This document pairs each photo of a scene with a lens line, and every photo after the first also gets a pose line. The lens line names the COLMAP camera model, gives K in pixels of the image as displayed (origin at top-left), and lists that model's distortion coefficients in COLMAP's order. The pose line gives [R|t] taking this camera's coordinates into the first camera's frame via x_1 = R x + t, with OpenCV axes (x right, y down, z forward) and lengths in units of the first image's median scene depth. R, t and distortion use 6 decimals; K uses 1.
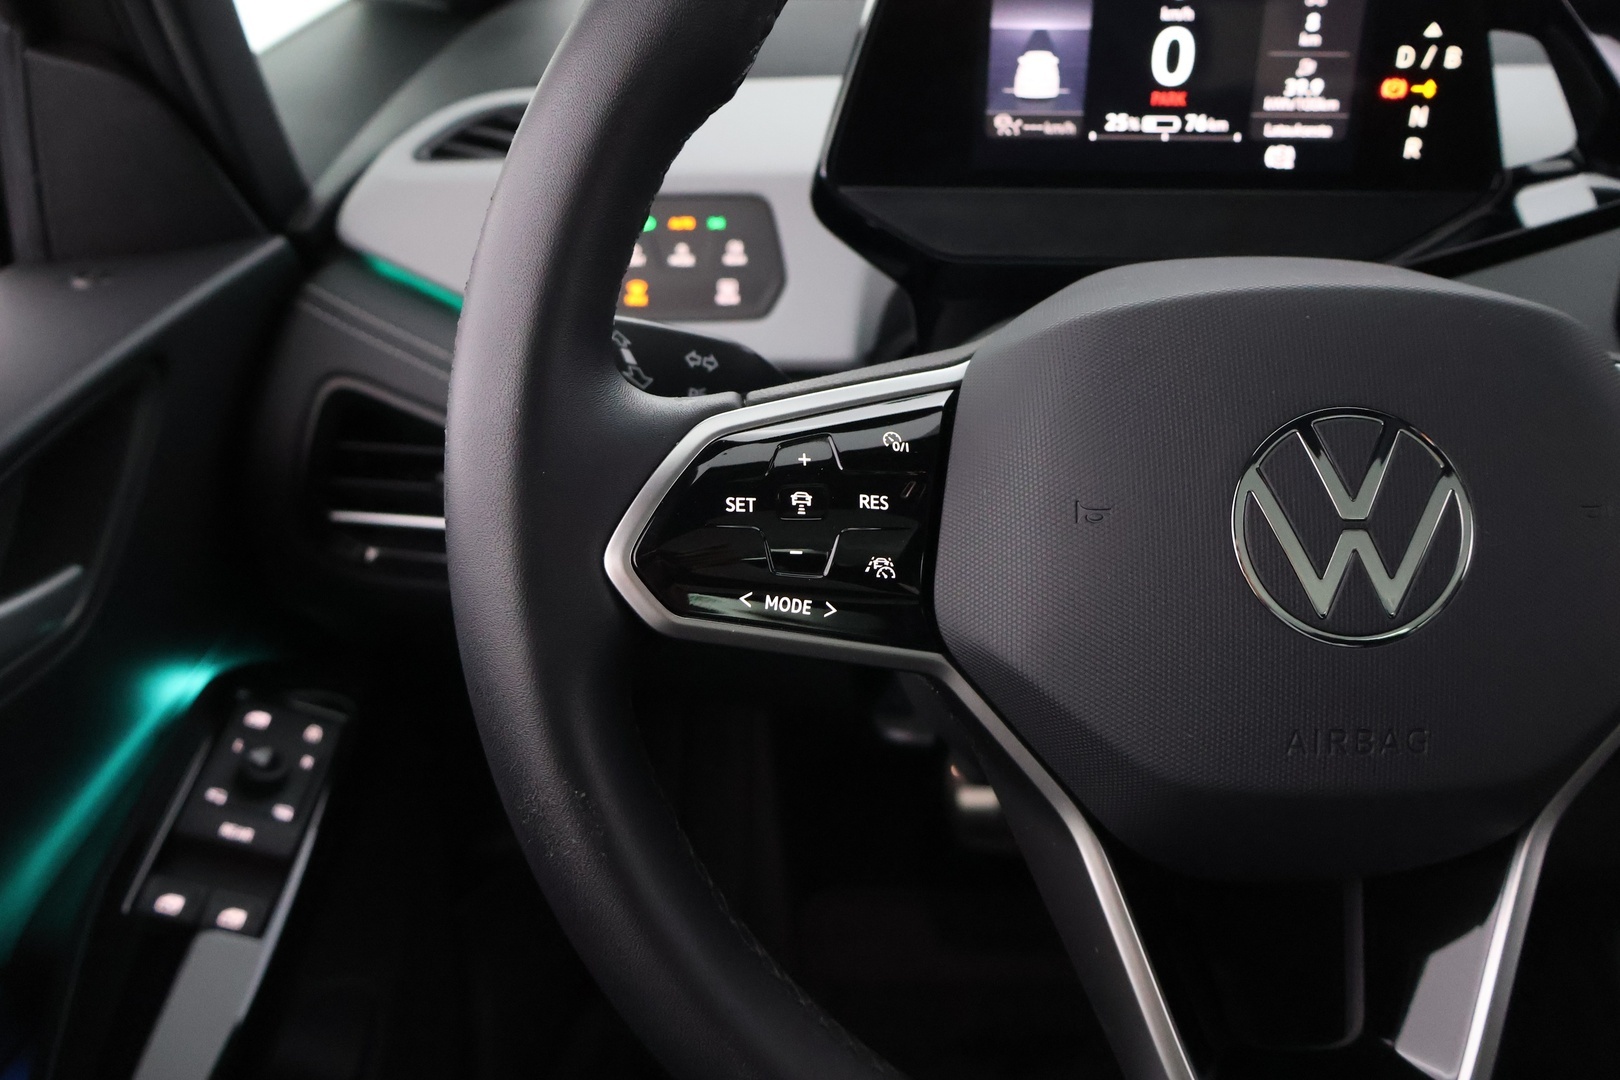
lens RADIAL K [[1344.5, 0, 822.5], [0, 1344.5, 539.7], [0, 0, 1]] dist [-0.035254, 0.000510]
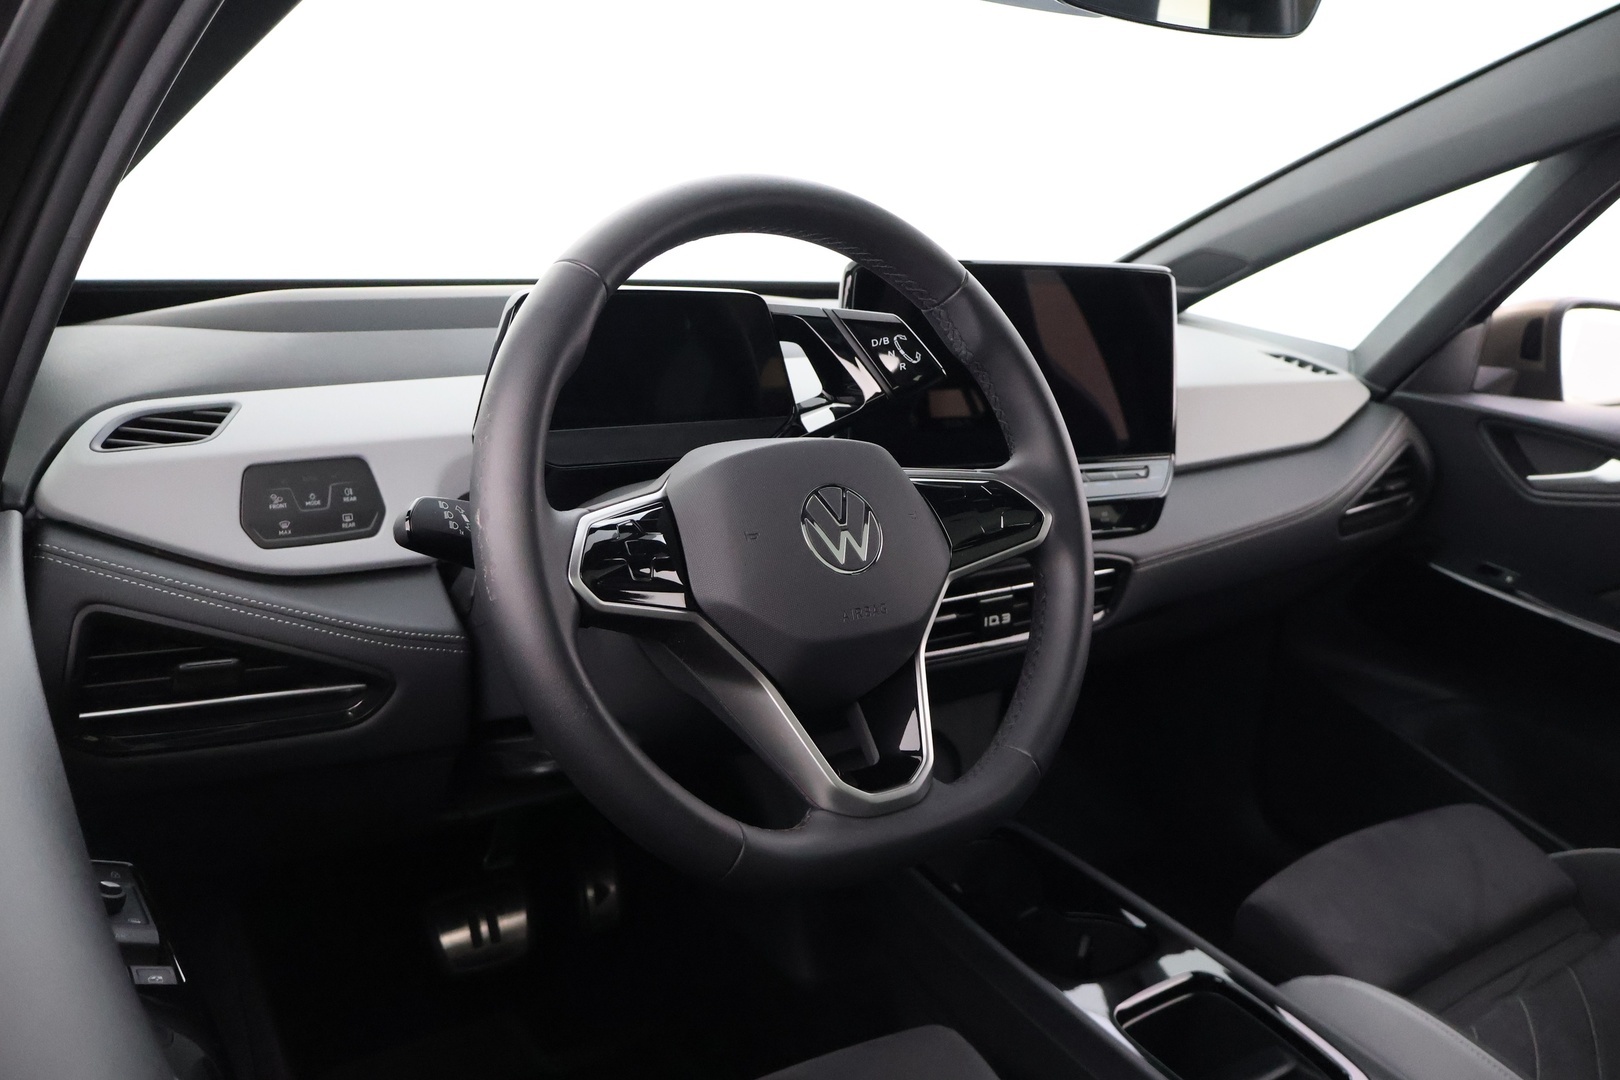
lens RADIAL K [[1344.5, 0, 795.6], [0, 1344.5, 556.5], [0, 0, 1]] dist [-0.035254, 0.000510]
pose [[0.810930, -0.115115, 0.573709, -0.682874], [0.229365, 0.964530, -0.130670, 0.209586], [-0.538317, 0.237552, 0.808569, -0.594509]]
